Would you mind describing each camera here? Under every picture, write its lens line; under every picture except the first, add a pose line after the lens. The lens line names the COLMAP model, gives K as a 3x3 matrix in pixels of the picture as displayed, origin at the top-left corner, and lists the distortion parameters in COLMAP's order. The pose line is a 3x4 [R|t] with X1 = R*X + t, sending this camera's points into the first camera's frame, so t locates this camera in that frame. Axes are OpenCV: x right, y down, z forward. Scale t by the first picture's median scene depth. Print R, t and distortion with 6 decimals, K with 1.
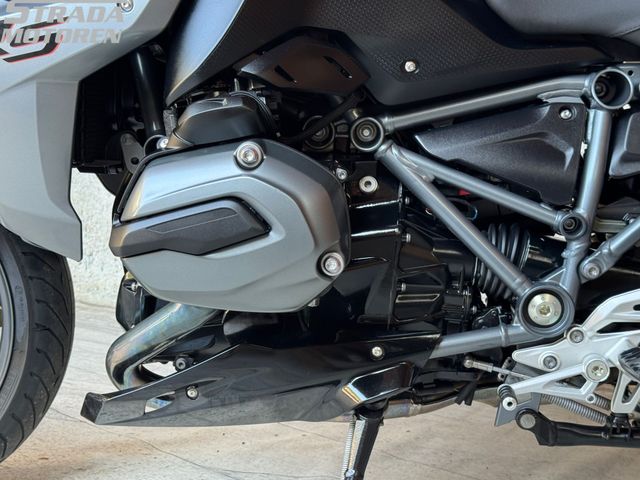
lens RADIAL K [[953.5, 0, 321.4], [0, 953.5, 241.3], [0, 0, 1]] dist [0.105312, 0.000000]
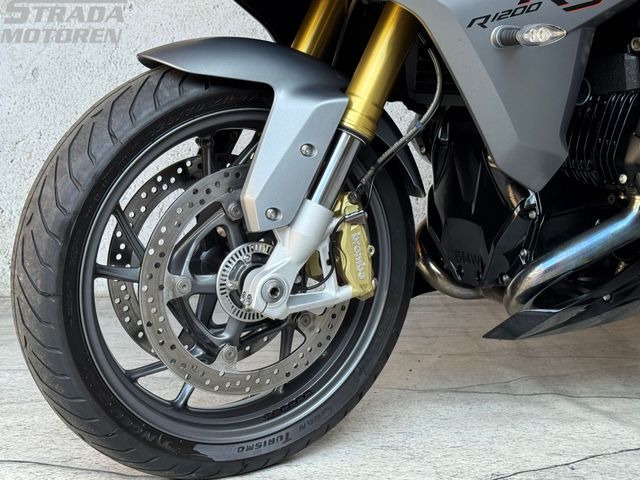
lens RADIAL K [[953.5, 0, 304.7], [0, 953.5, 244.2], [0, 0, 1]] dist [0.105312, 0.000000]
pose [[0.863020, -0.108711, 0.493333, -1.064635], [0.097690, 0.994051, 0.048155, 0.001128], [-0.495634, 0.006635, 0.868506, 0.156180]]
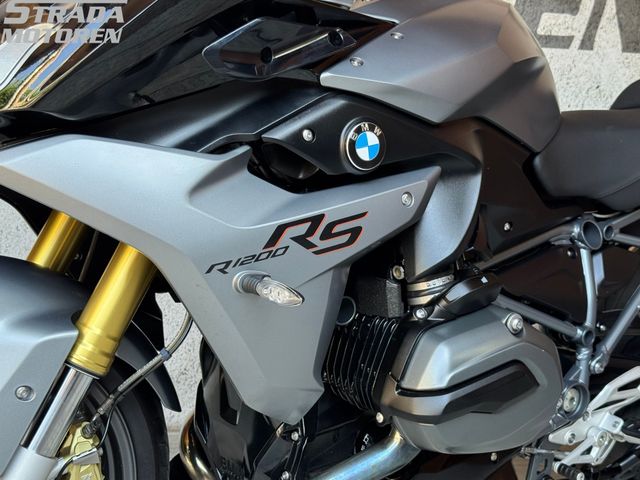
lens RADIAL K [[953.5, 0, 322.3], [0, 953.5, 234.7], [0, 0, 1]] dist [0.105312, 0.000000]
pose [[0.774902, -0.052111, 0.629929, -0.883626], [0.056072, 0.998334, 0.013611, -0.199989], [-0.629589, 0.024774, 0.776533, 0.167316]]
